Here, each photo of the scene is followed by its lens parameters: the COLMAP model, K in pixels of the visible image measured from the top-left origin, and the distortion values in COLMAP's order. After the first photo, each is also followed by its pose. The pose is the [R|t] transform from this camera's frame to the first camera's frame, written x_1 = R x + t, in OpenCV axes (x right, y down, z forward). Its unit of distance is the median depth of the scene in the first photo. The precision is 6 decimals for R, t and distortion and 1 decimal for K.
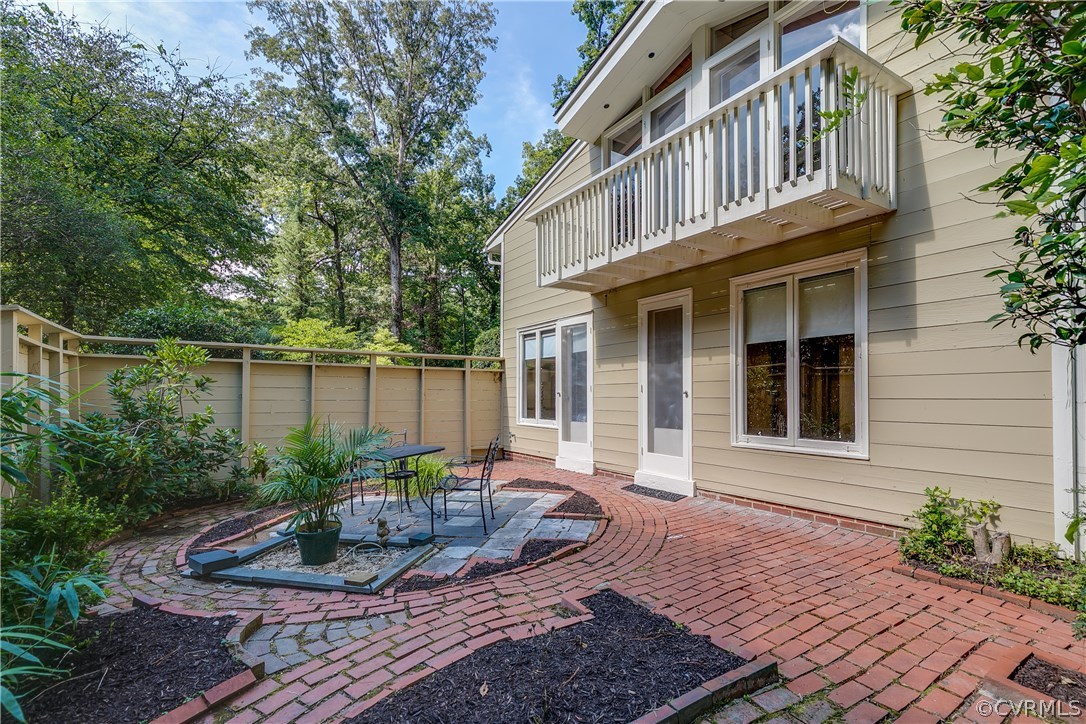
lens RADIAL K [[495.6, 0, 546.8], [0, 495.6, 391.2], [0, 0, 1]] dist [0.004802, -0.000144]
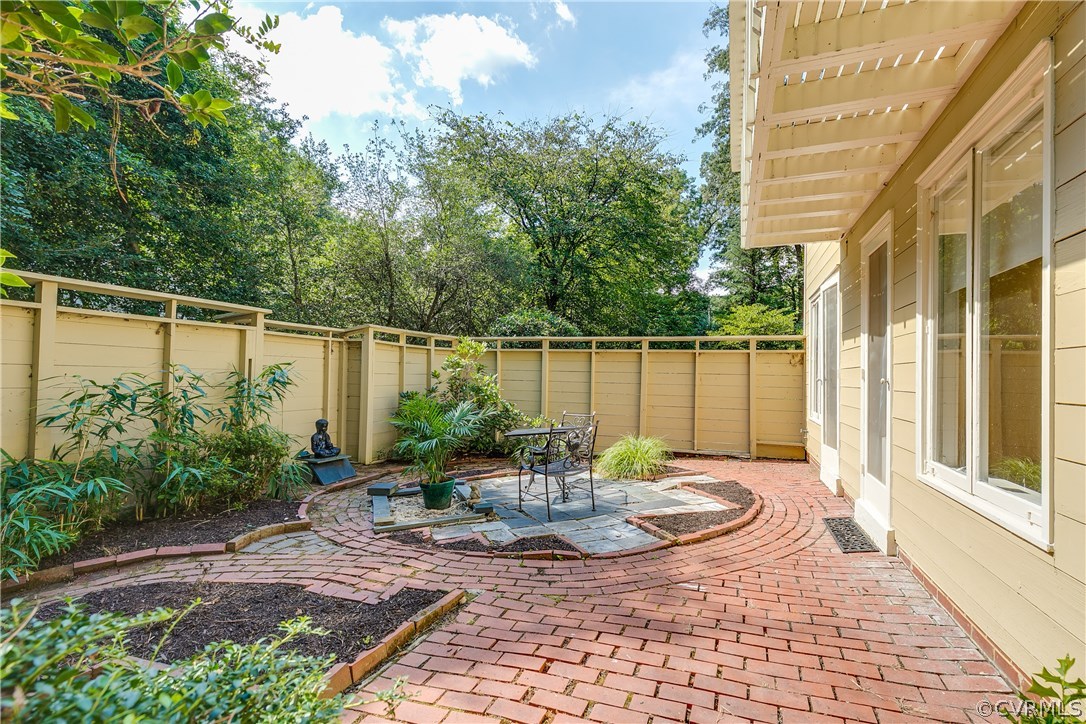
lens RADIAL K [[495.6, 0, 547.3], [0, 495.6, 364.0], [0, 0, 1]] dist [0.004802, -0.000144]
pose [[0.631074, -0.006101, -0.775699, 0.778101], [-0.011740, 0.999779, -0.017415, -0.004090], [0.775634, 0.020097, 0.630863, 0.459992]]
